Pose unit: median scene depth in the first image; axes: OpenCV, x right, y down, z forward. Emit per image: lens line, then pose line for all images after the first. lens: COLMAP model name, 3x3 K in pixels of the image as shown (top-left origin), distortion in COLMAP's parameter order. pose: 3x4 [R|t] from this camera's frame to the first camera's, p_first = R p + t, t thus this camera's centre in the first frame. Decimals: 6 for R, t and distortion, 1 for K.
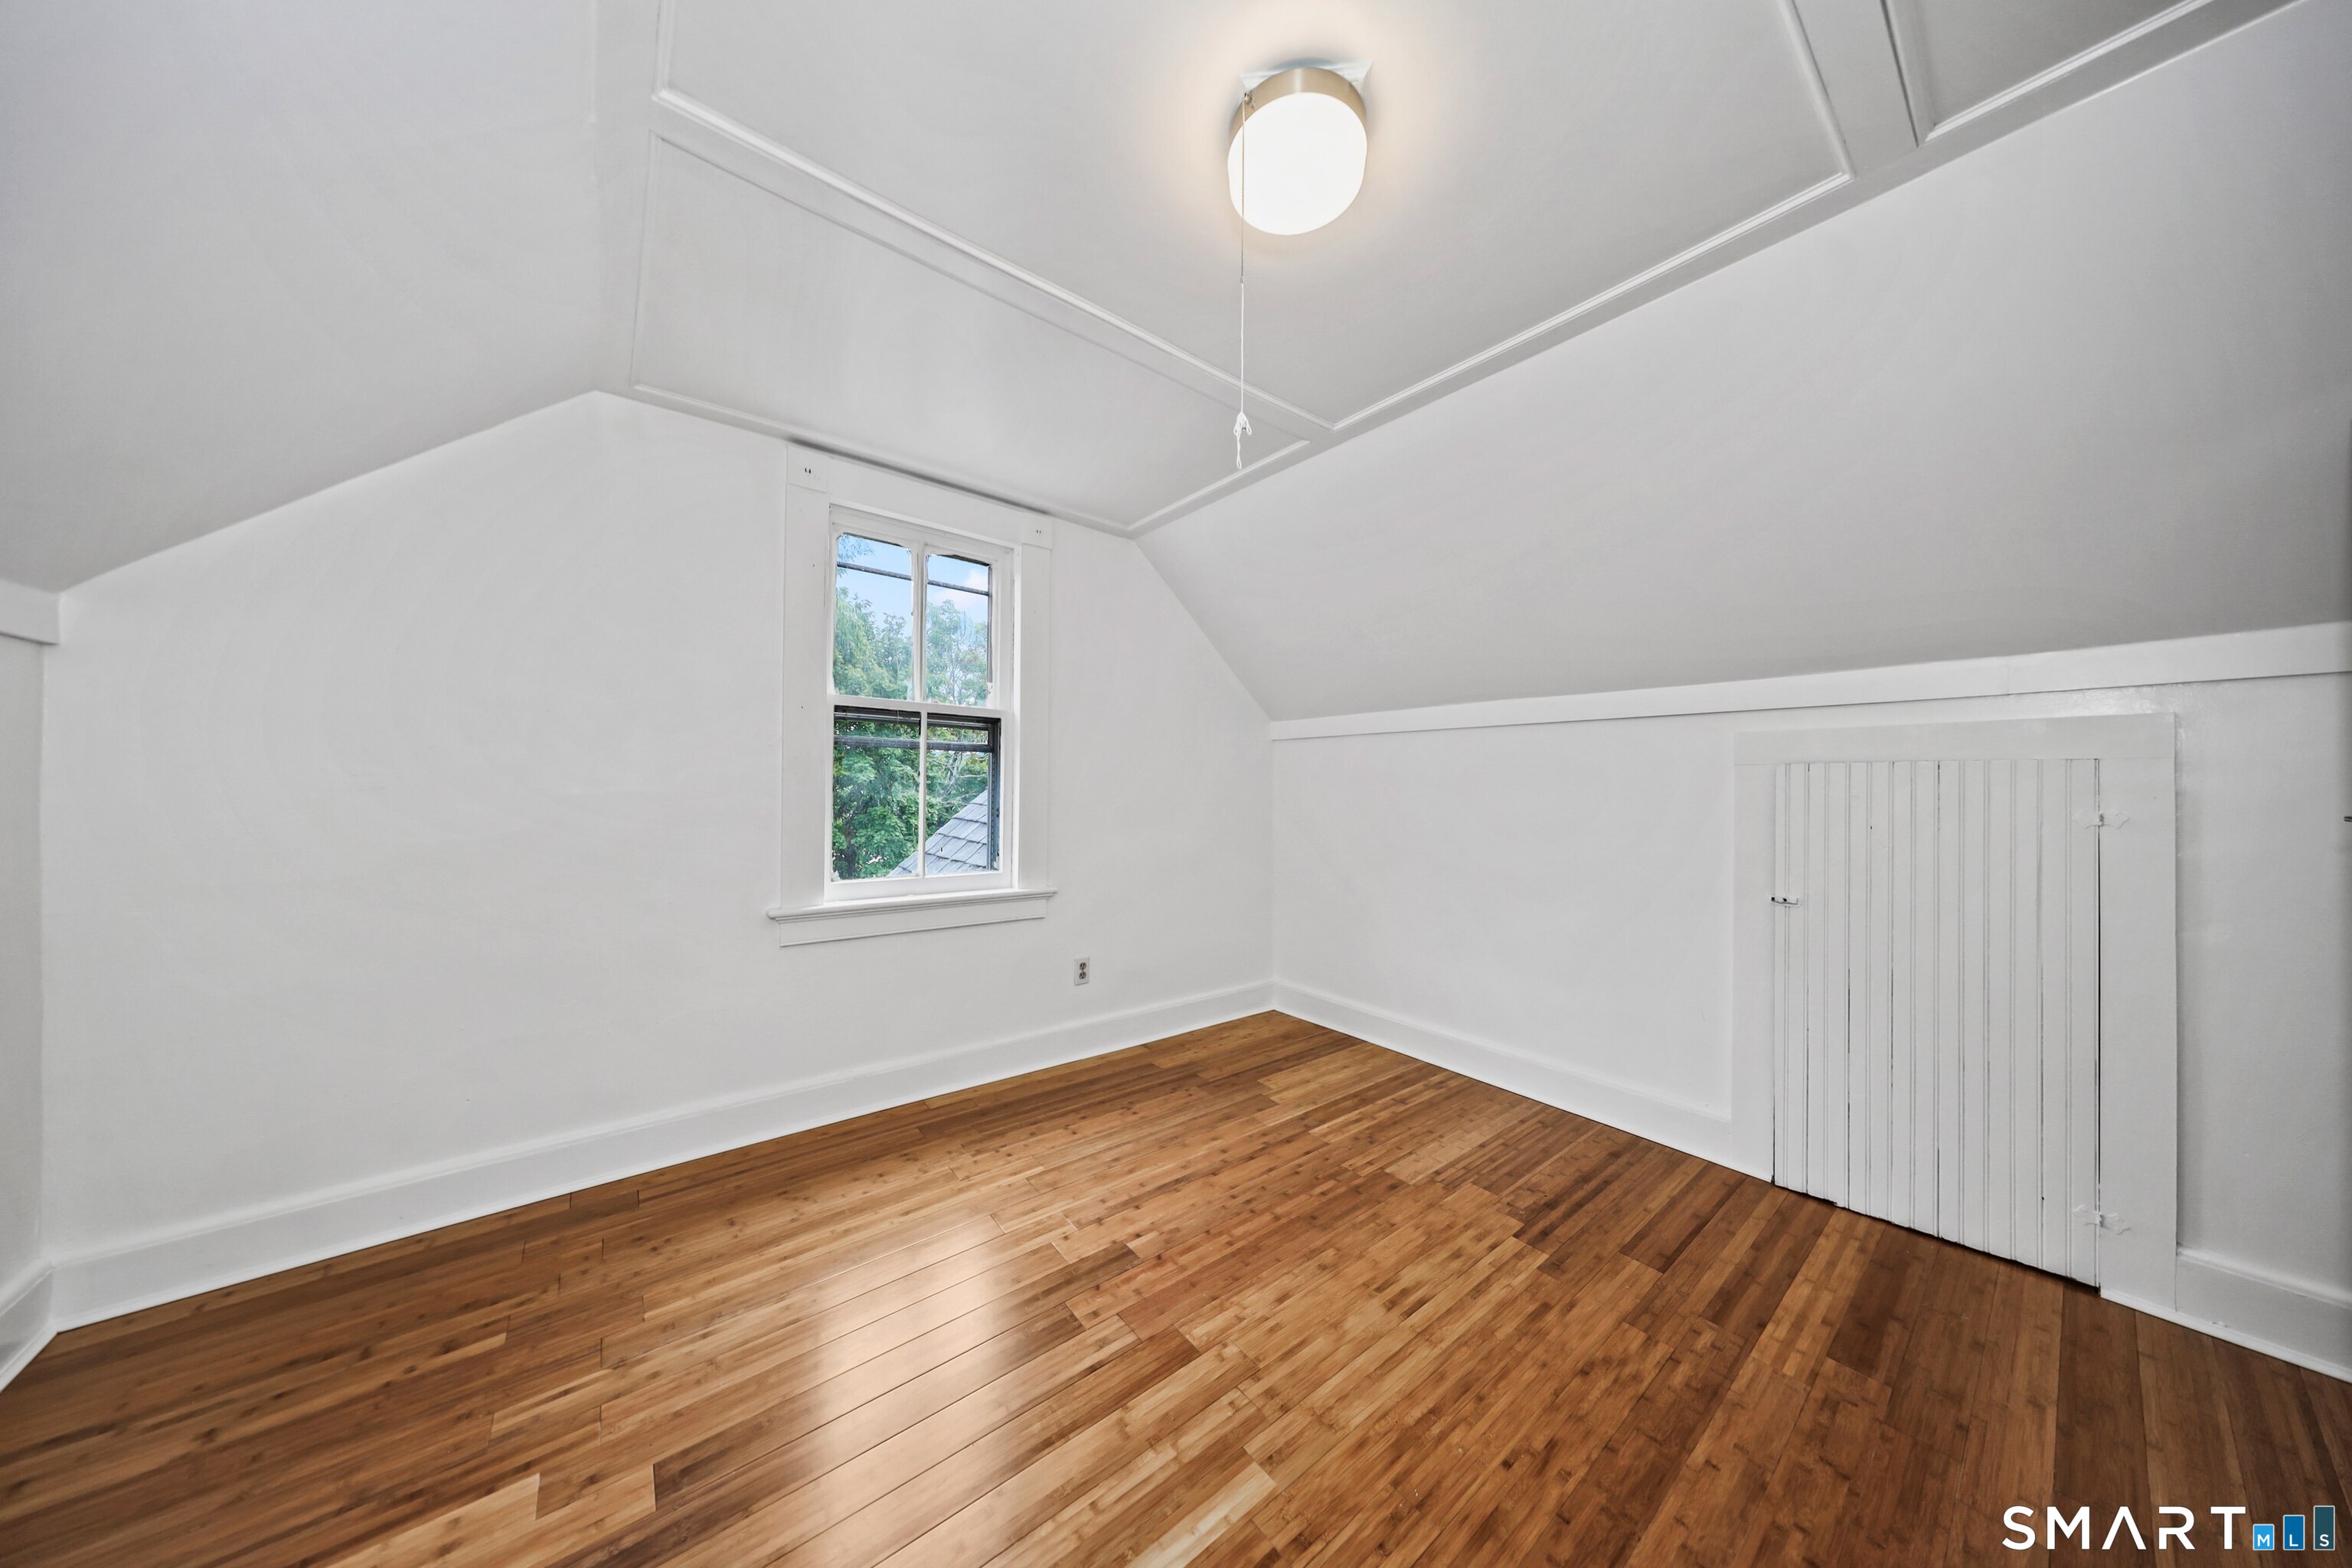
lens RADIAL K [[720.8, 0, 1166.8], [0, 720.8, 791.9], [0, 0, 1]] dist [-0.000009, -0.000054]
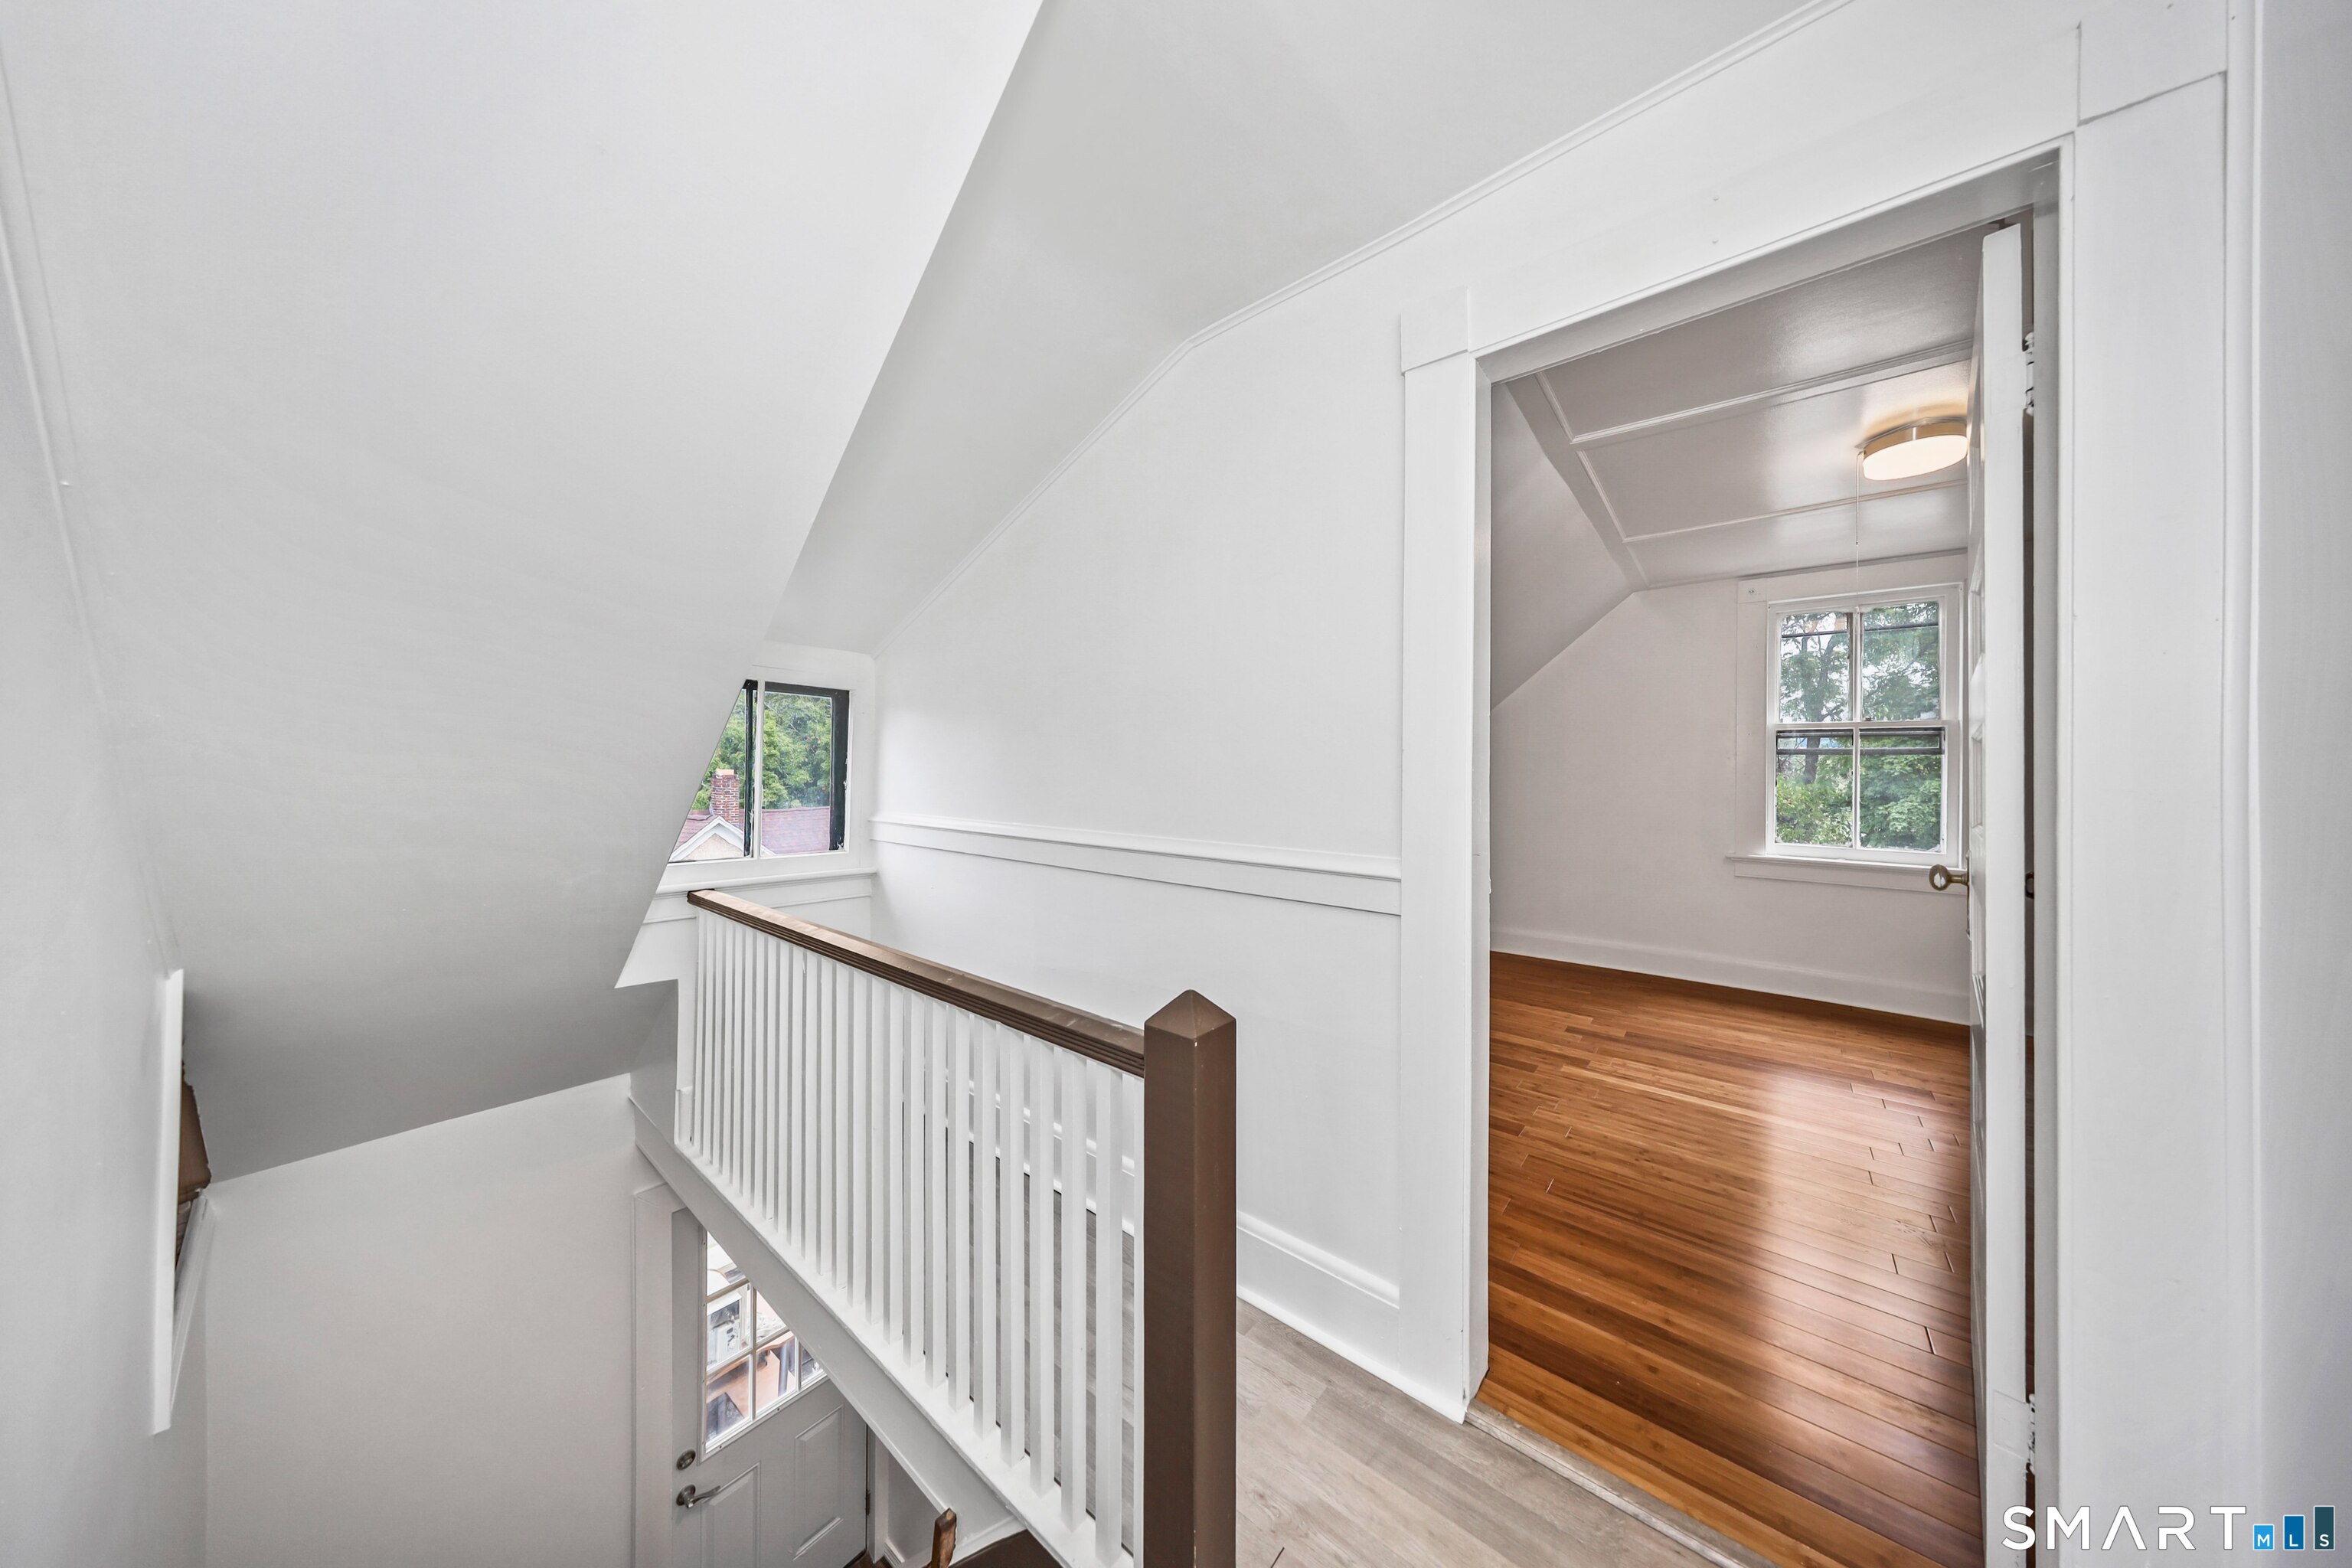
lens RADIAL K [[720.8, 0, 1166.8], [0, 720.8, 791.9], [0, 0, 1]] dist [-0.000009, -0.000054]
pose [[0.227390, 0.018795, -0.973622, 1.332884], [-0.008177, 0.999815, 0.017391, -0.010246], [0.973769, 0.004007, 0.227502, -1.152436]]
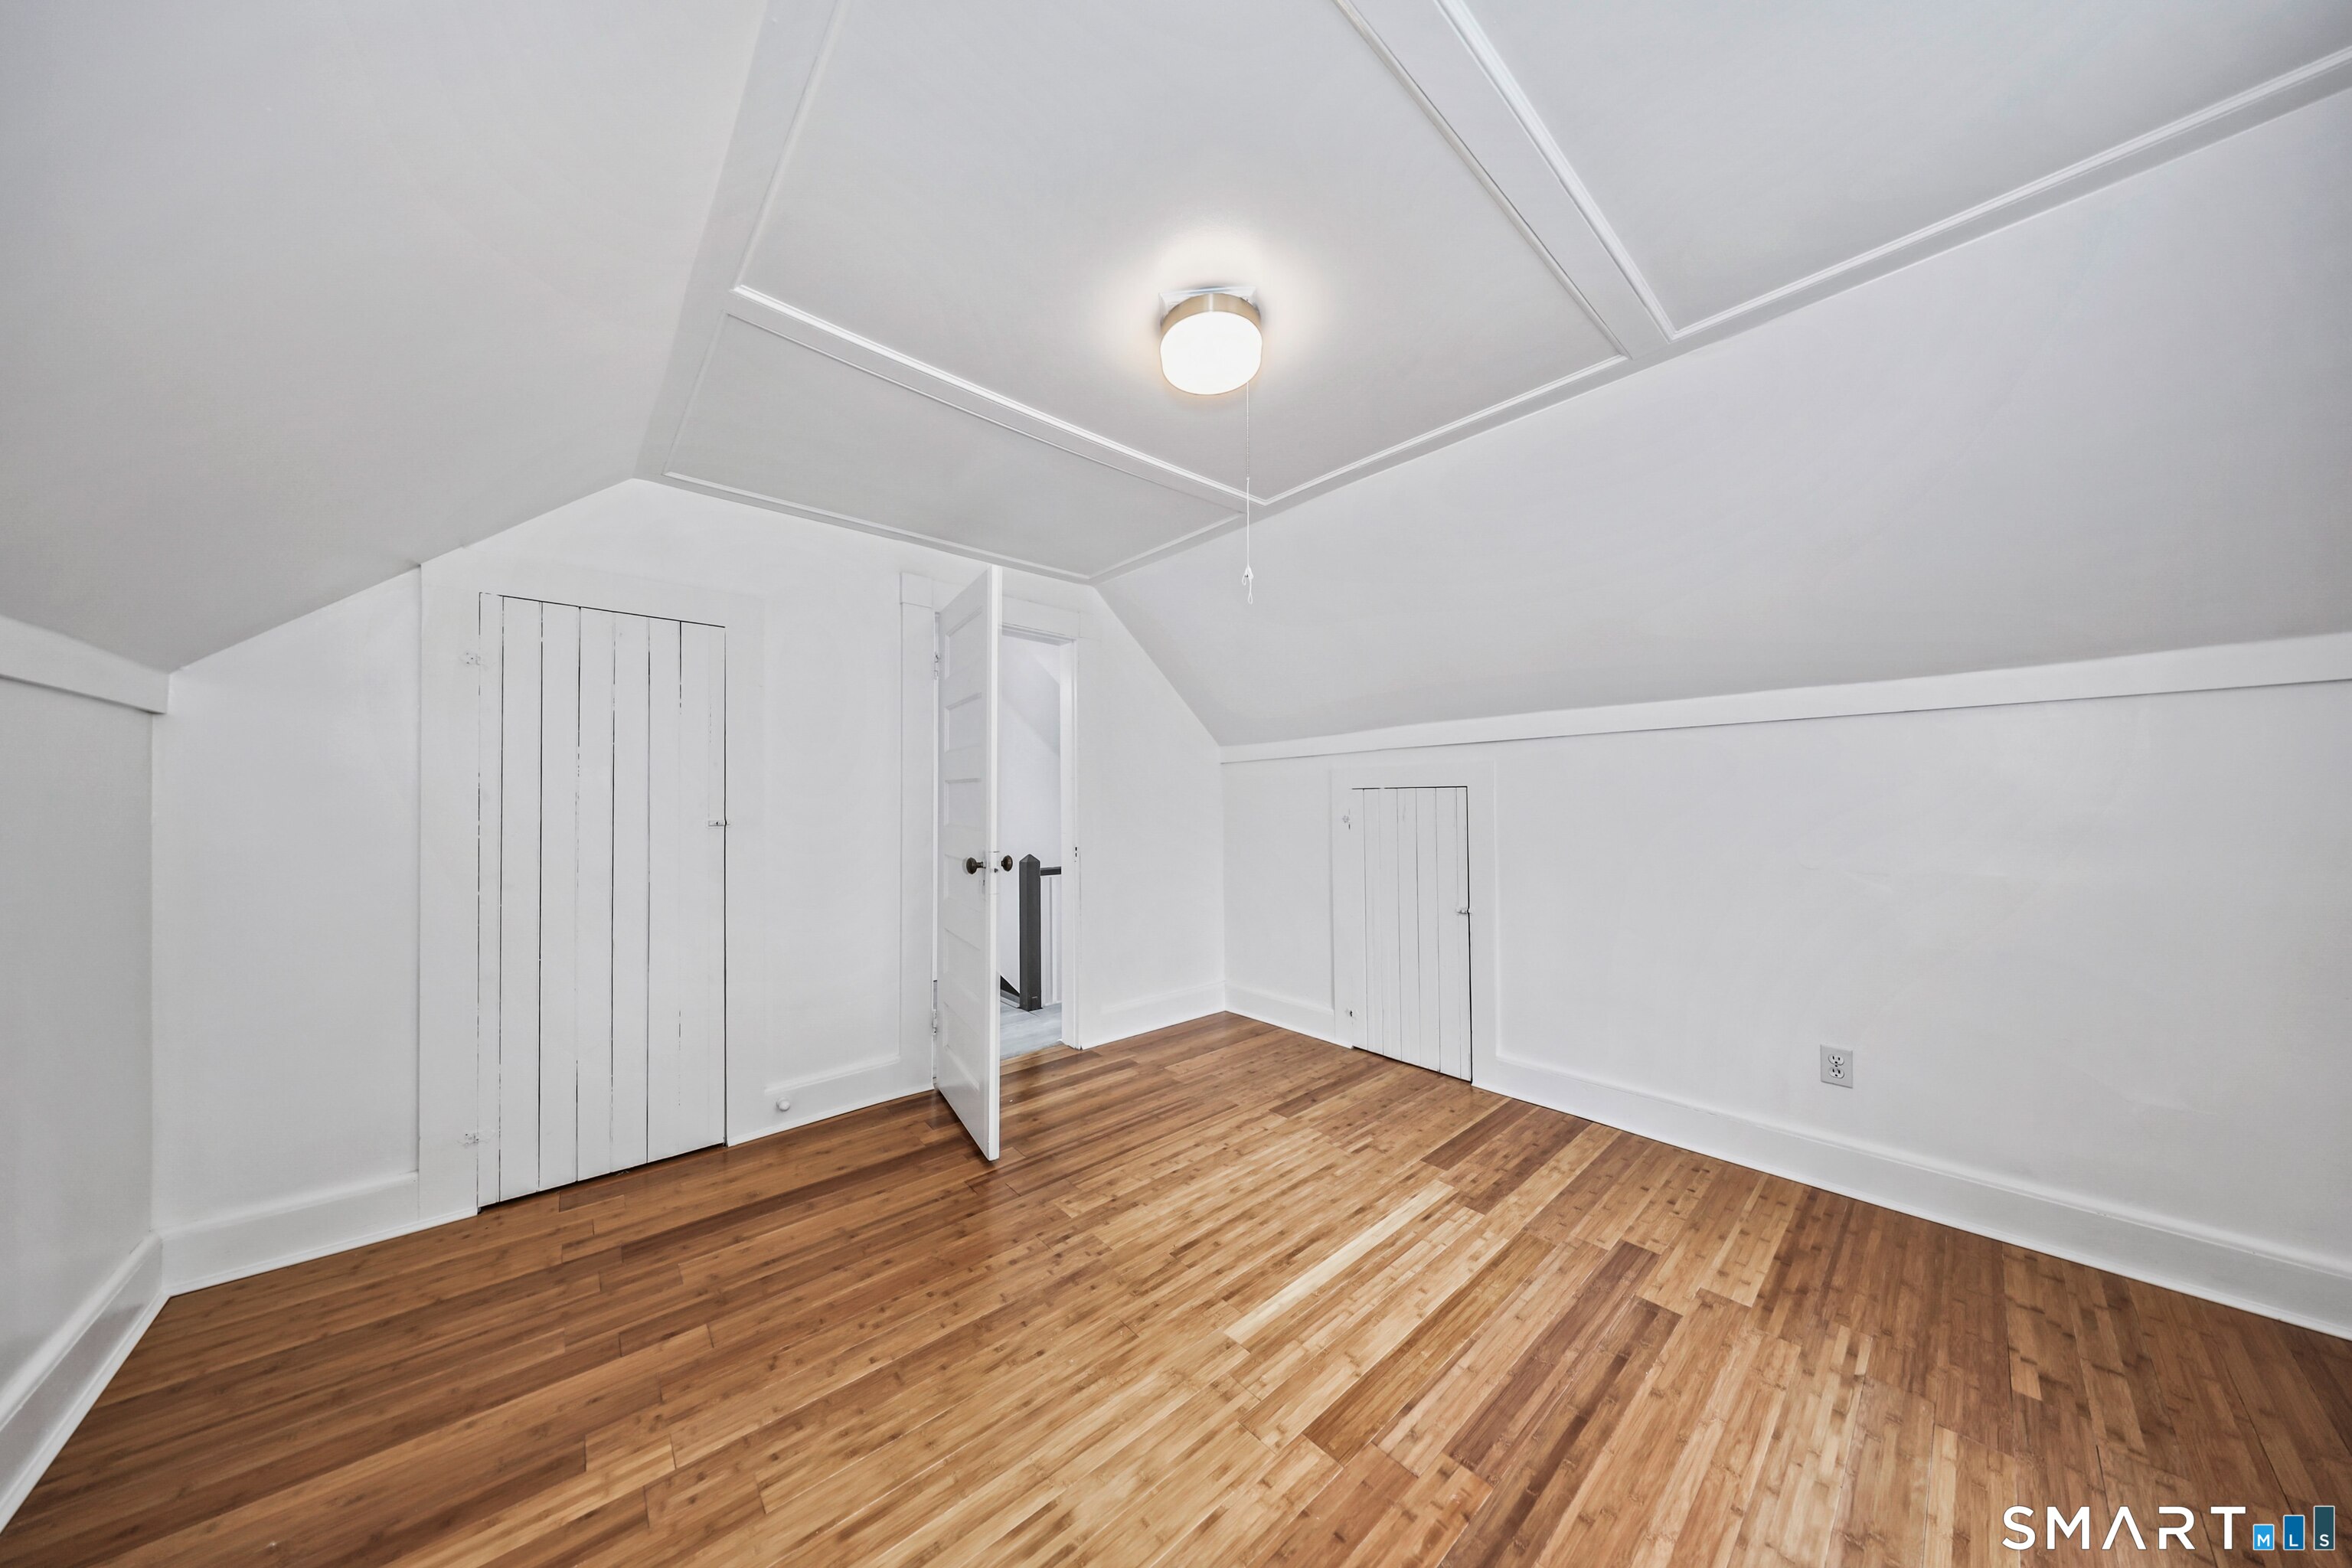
lens RADIAL K [[720.8, 0, 1166.8], [0, 720.8, 791.9], [0, 0, 1]] dist [-0.000009, -0.000054]
pose [[-0.998734, -0.004374, -0.050114, 0.278660], [-0.003785, 0.999923, -0.011842, -0.023548], [0.050162, -0.011637, -0.998673, 1.981704]]
